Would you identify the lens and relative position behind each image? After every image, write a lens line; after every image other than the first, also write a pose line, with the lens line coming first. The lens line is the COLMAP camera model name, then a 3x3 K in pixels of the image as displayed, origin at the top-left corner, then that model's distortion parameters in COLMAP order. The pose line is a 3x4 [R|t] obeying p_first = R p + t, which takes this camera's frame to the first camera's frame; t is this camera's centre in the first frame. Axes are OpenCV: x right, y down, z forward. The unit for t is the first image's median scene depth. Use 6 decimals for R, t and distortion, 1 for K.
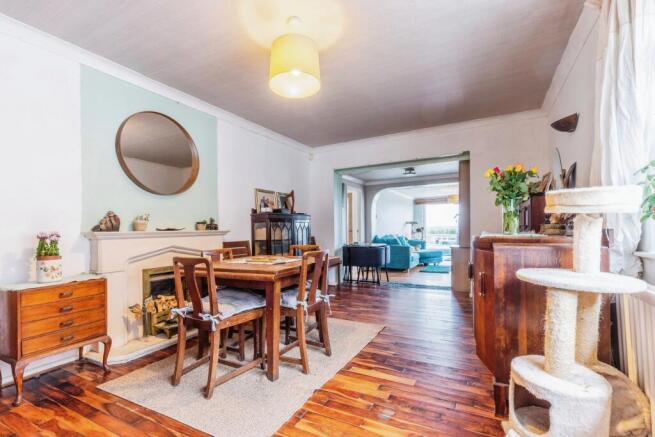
lens RADIAL K [[298.7, 0, 327.6], [0, 298.7, 221.2], [0, 0, 1]] dist [0.000435, 0.000012]
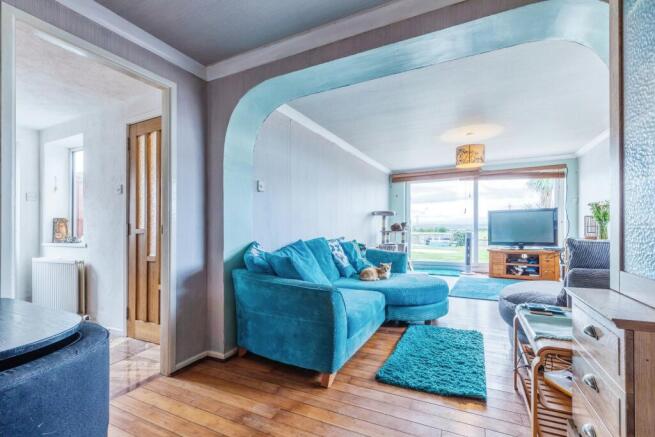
lens RADIAL K [[298.7, 0, 327.7], [0, 298.7, 222.6], [0, 0, 1]] dist [0.000435, 0.000012]
pose [[0.999487, 0.005804, 0.031498, 0.169566], [-0.006228, 0.999891, 0.013374, 0.014483], [-0.031417, -0.013563, 0.999414, 0.480803]]
